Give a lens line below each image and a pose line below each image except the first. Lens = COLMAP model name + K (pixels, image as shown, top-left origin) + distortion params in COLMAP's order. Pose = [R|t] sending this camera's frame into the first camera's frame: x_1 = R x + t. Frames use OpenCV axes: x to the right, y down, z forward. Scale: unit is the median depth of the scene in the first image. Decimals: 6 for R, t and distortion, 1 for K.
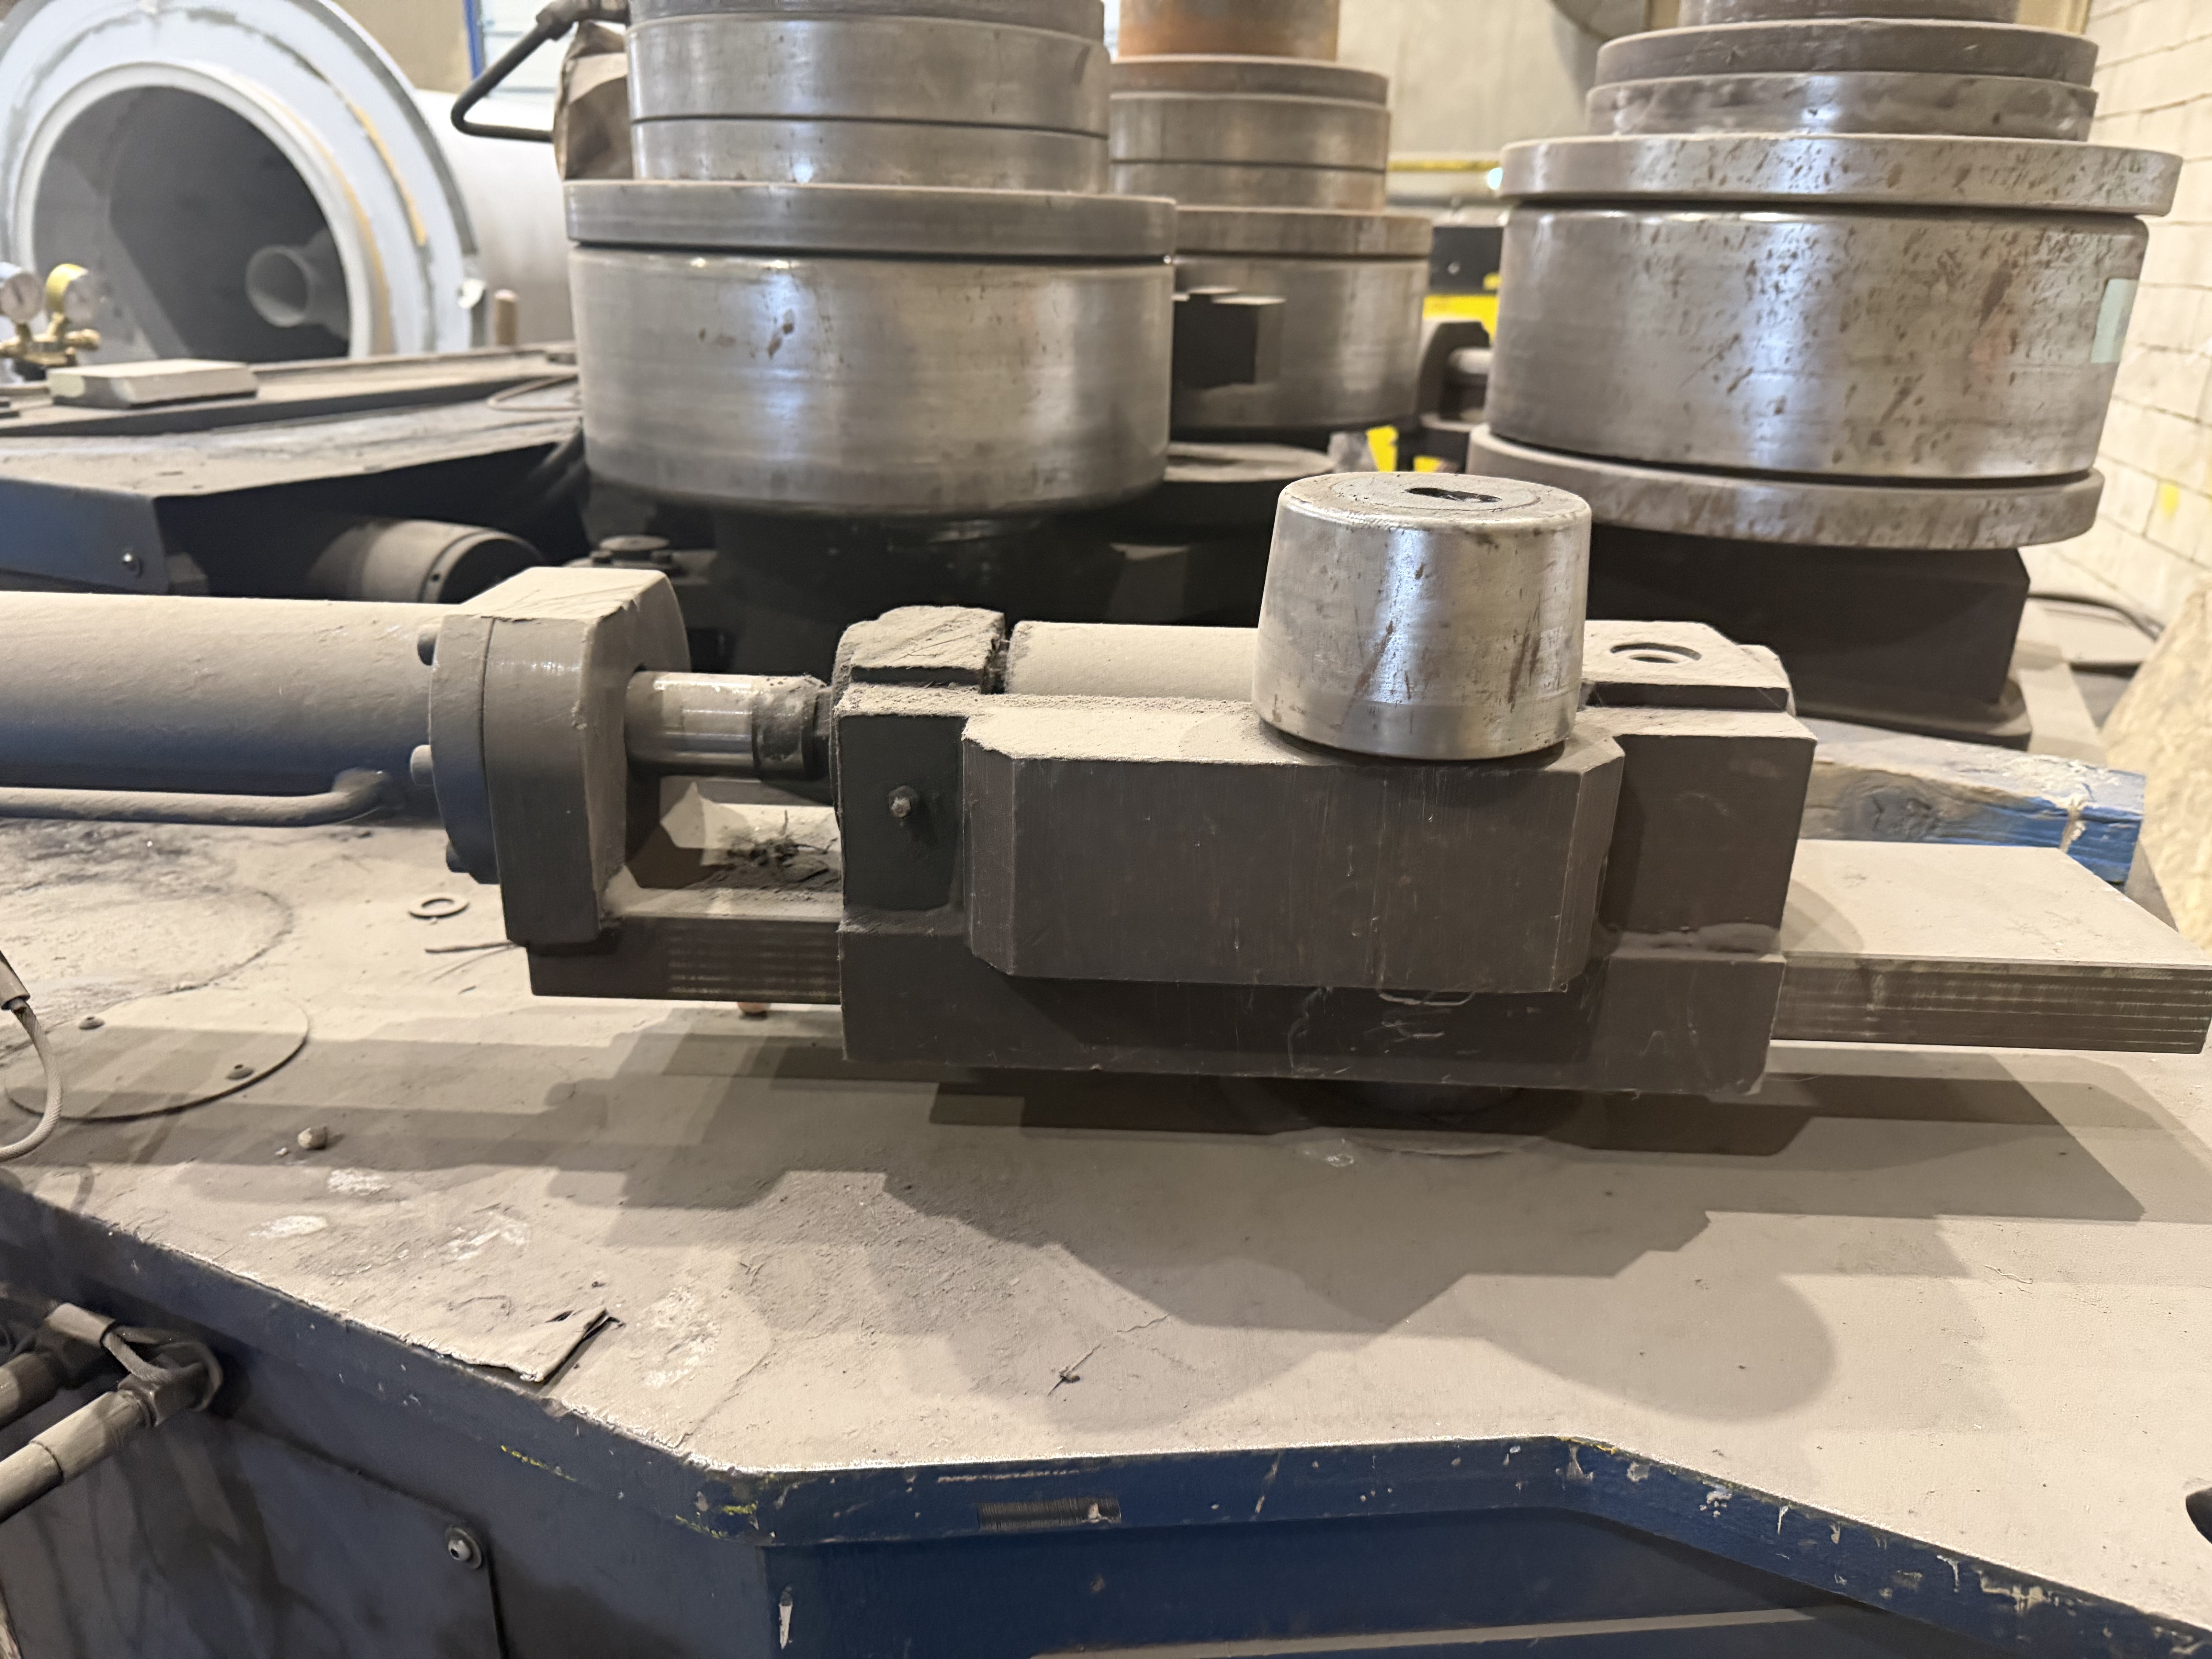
lens RADIAL K [[1669.8, 0, 1106.0], [0, 1669.8, 829.5], [0, 0, 1]] dist [0.000145, 0.006158]
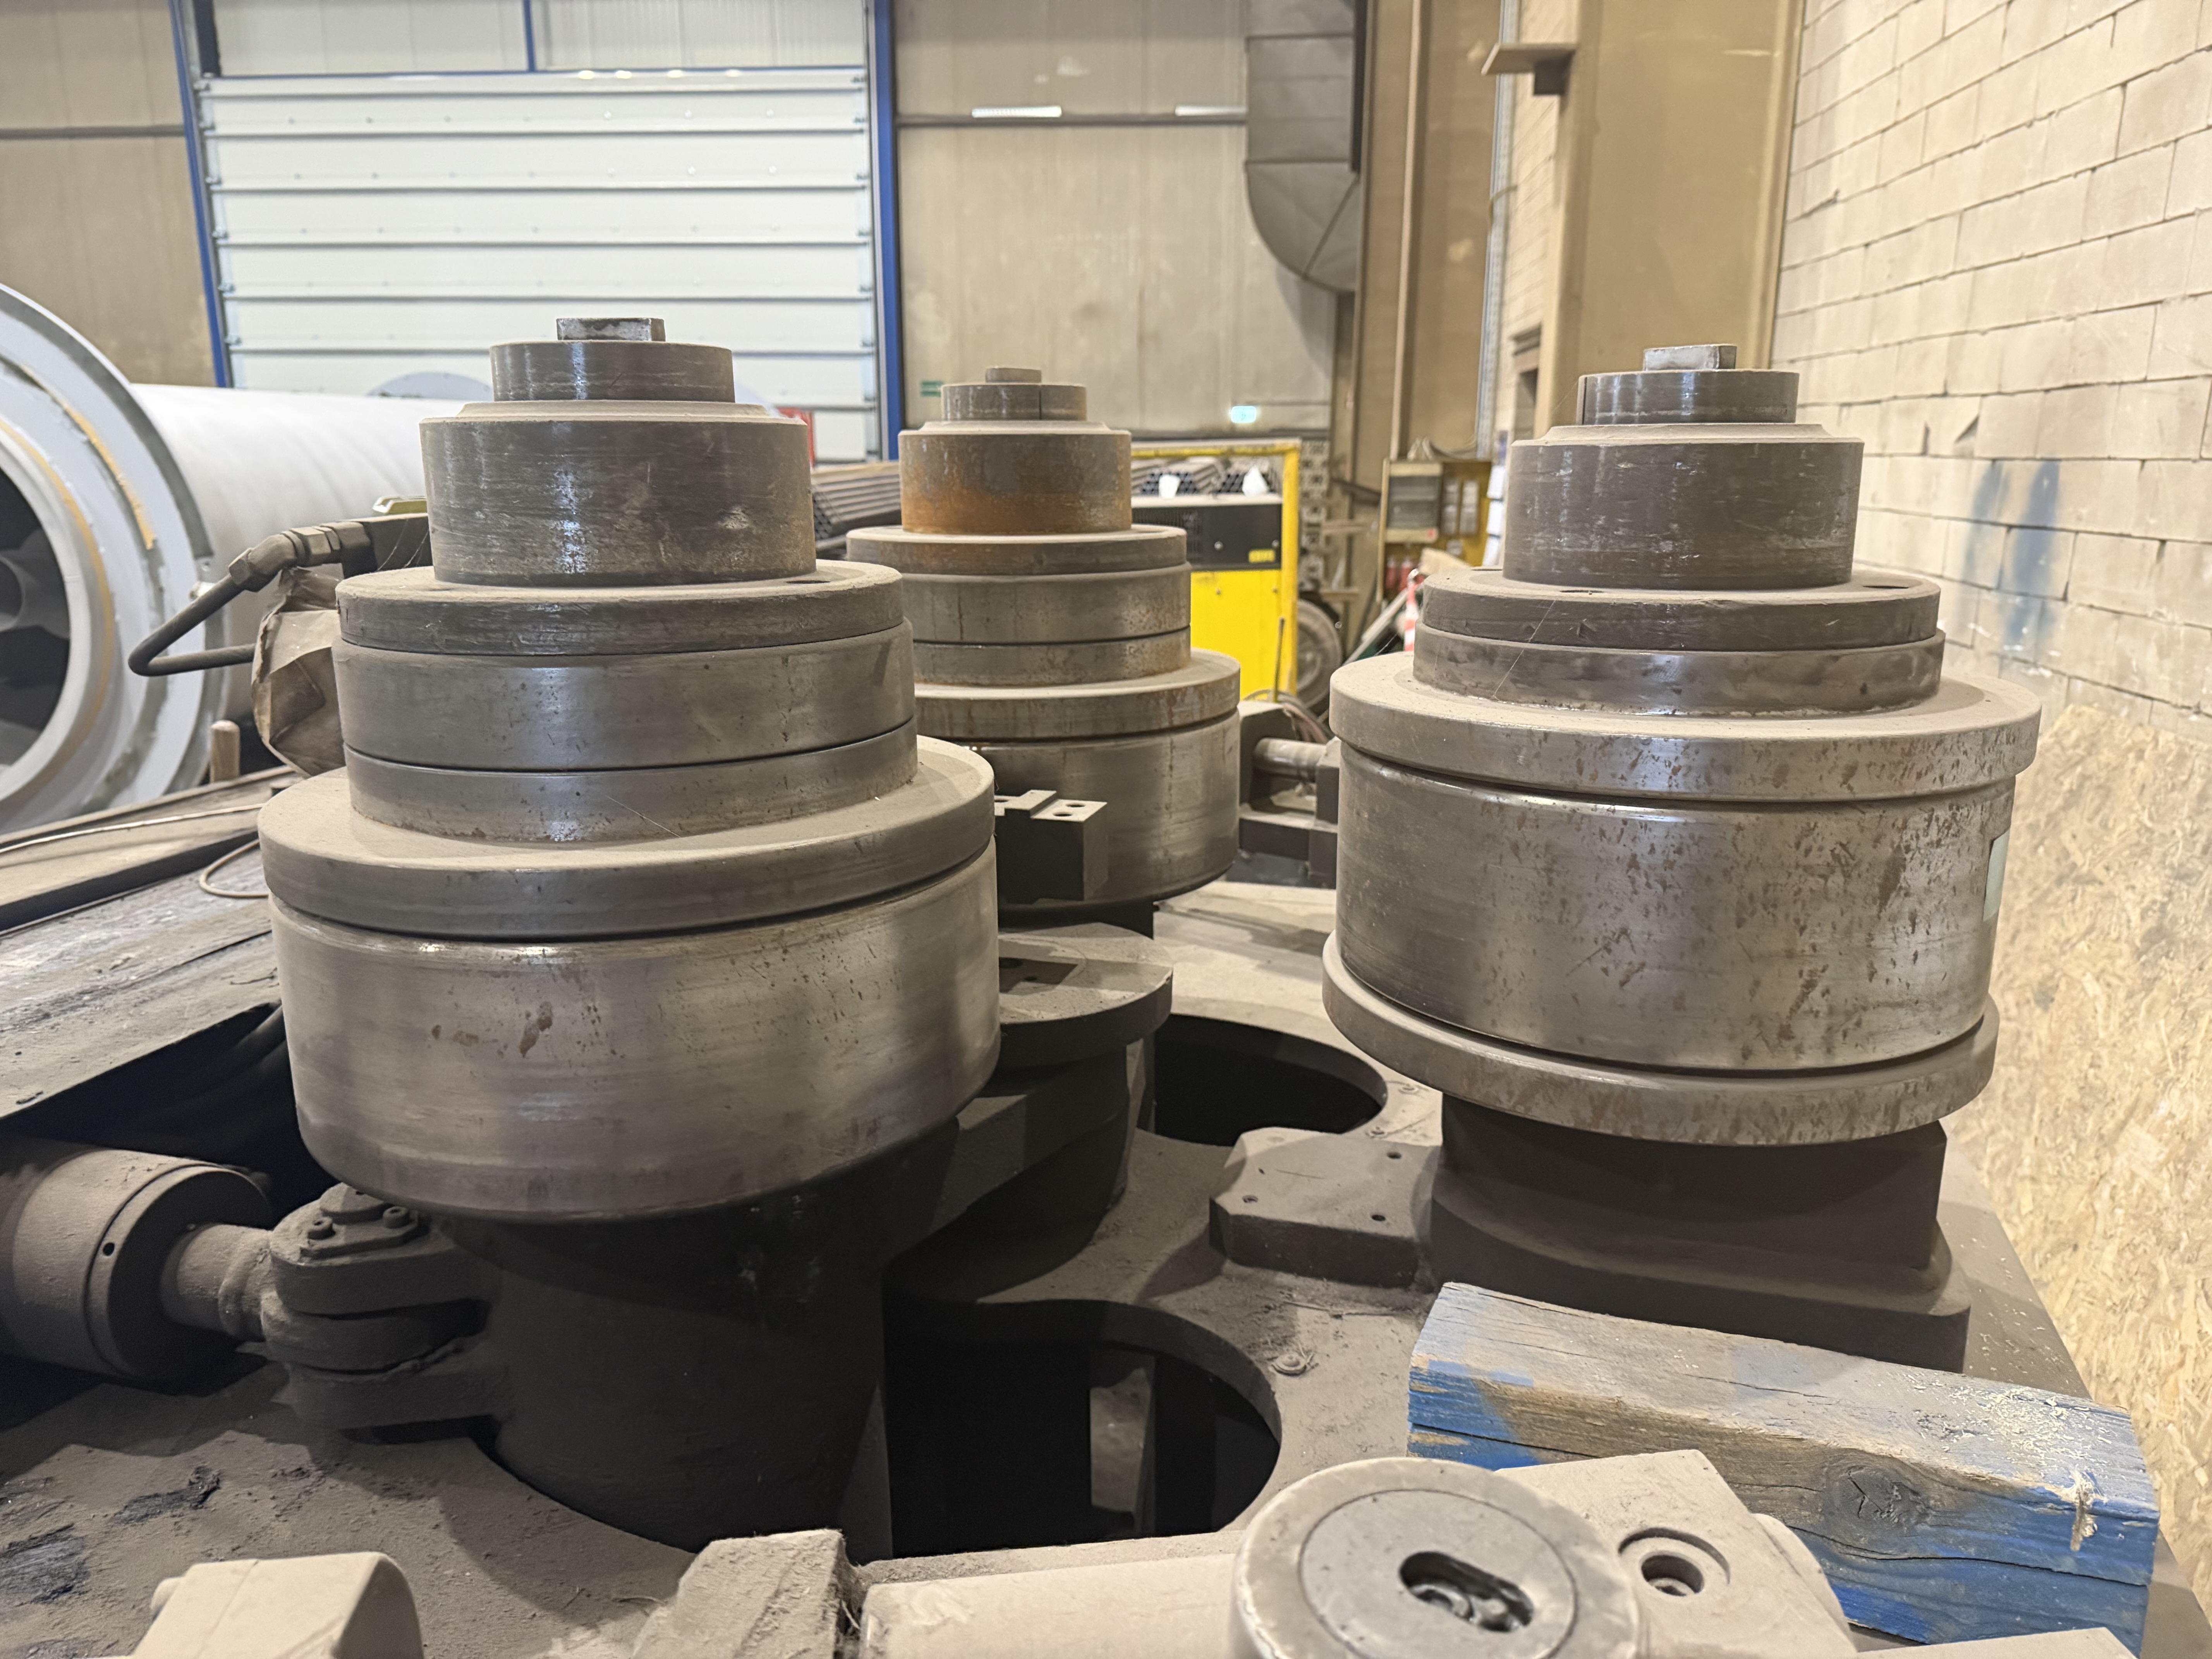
lens RADIAL K [[1648.7, 0, 1116.0], [0, 1648.7, 809.9], [0, 0, 1]] dist [0.052532, -0.067038]
pose [[0.988907, -0.064824, 0.133642, -0.012999], [0.081761, 0.988729, -0.125416, -0.270303], [-0.124006, 0.134952, 0.983062, 0.138578]]
